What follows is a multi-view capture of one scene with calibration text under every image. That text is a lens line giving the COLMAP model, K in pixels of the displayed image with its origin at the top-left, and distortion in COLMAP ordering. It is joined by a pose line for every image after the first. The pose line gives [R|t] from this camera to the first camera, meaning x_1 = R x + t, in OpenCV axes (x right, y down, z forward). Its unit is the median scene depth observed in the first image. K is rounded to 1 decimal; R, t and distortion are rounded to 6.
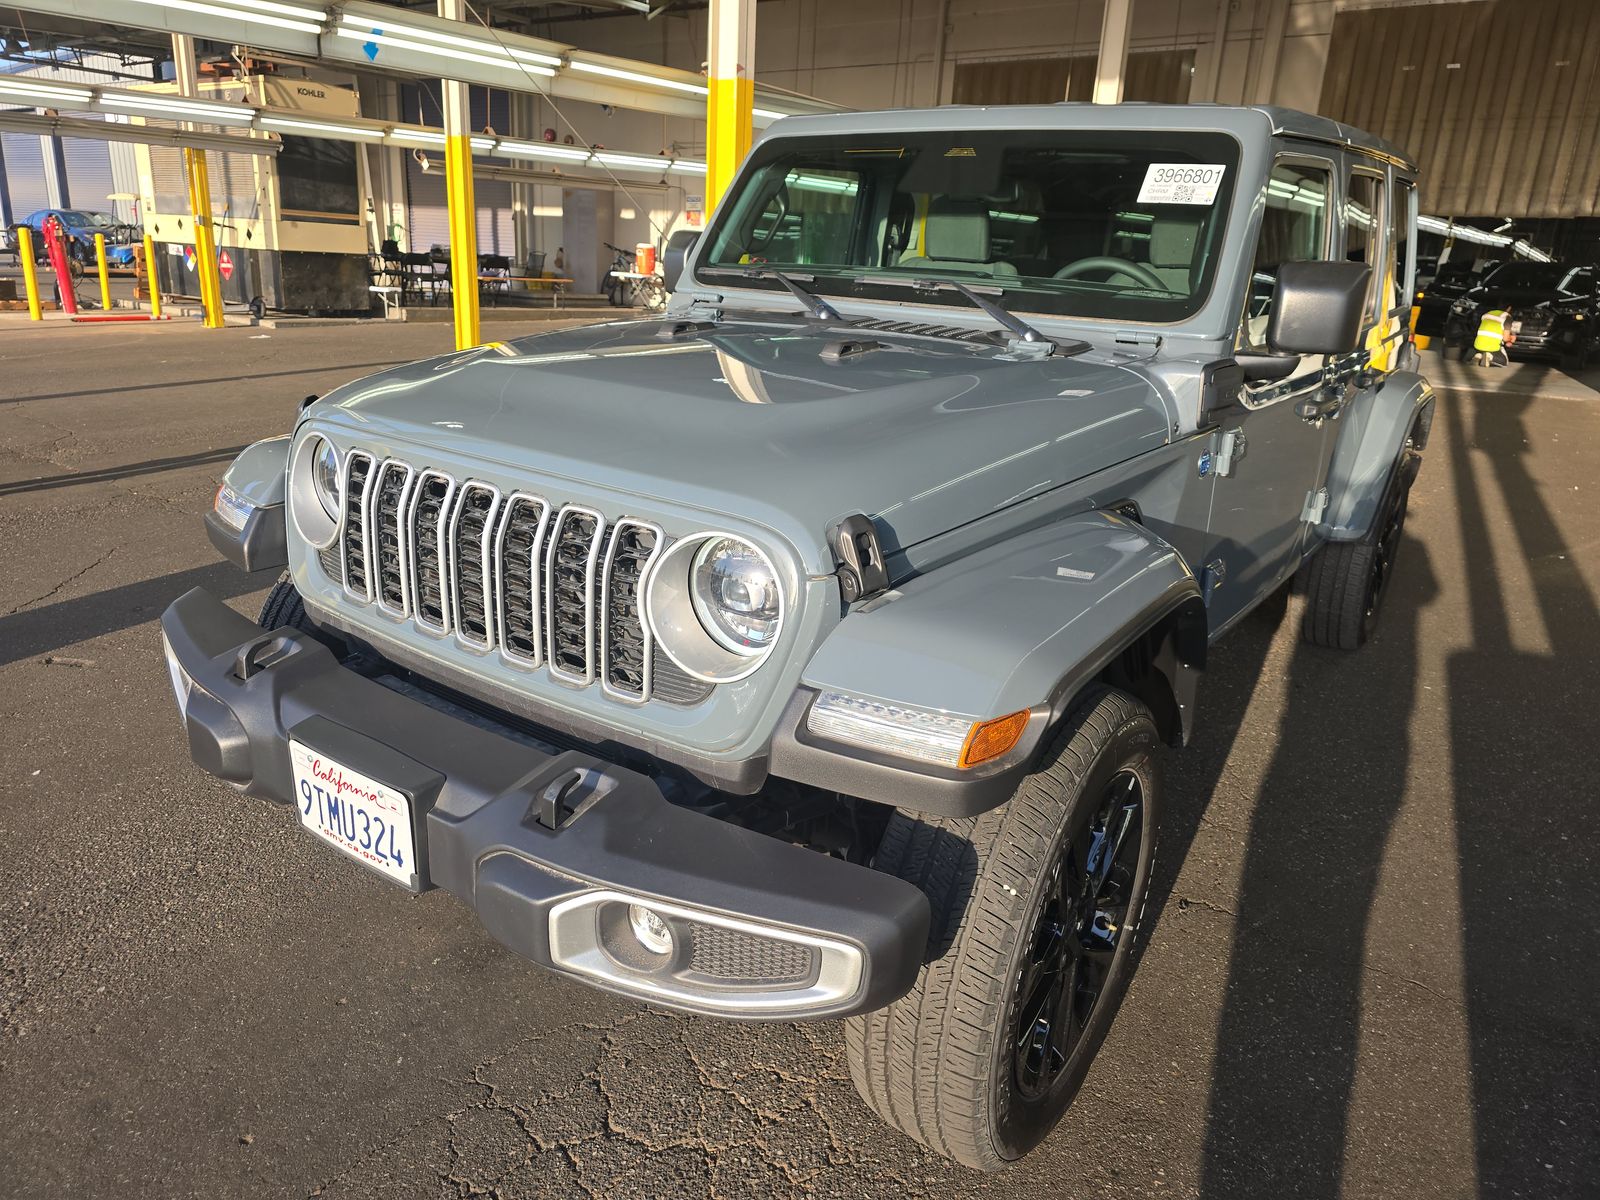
lens RADIAL K [[1052.3, 0, 800.0], [0, 1052.3, 600.0], [0, 0, 1]] dist [0.018398, -0.002306]
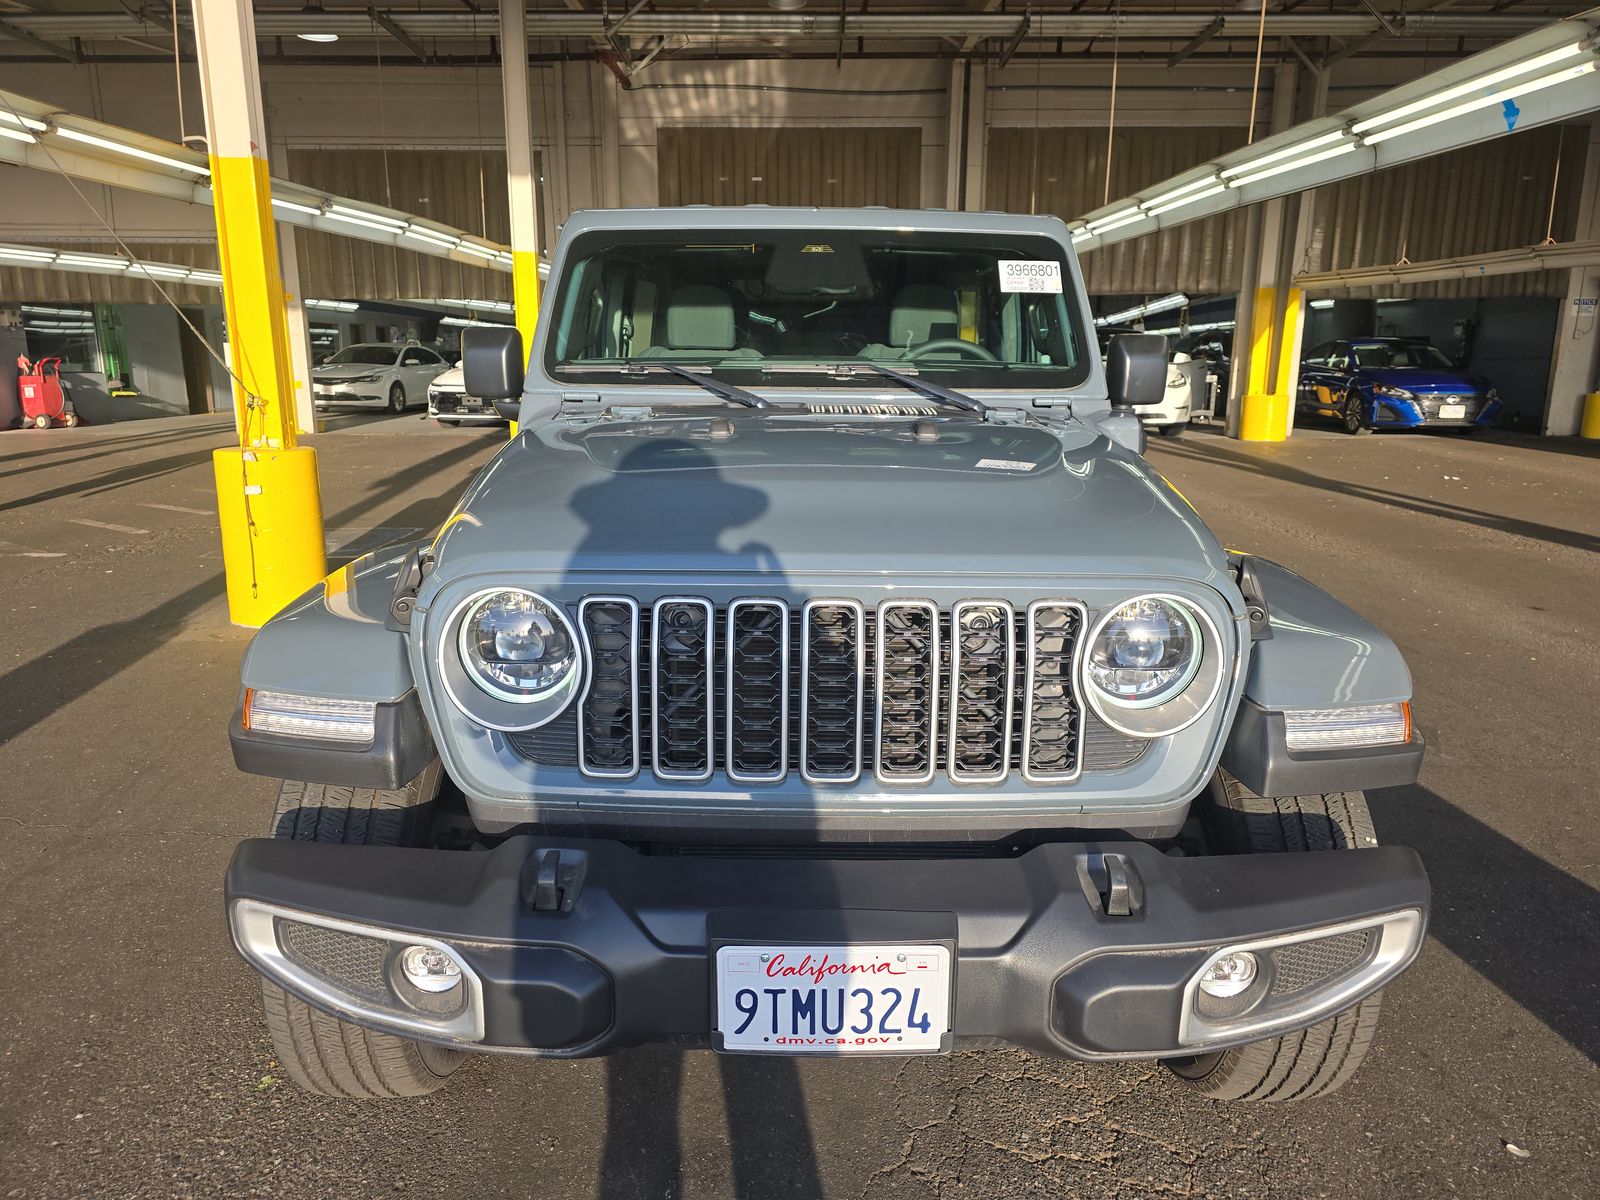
lens RADIAL K [[1058.8, 0, 800.0], [0, 1058.8, 600.0], [0, 0, 1]] dist [0.004897, -0.000641]
pose [[0.816979, -0.172845, 0.550154, -0.456897], [0.213383, 0.976918, -0.009949, -0.059573], [-0.535736, 0.125522, 0.835004, 0.136860]]
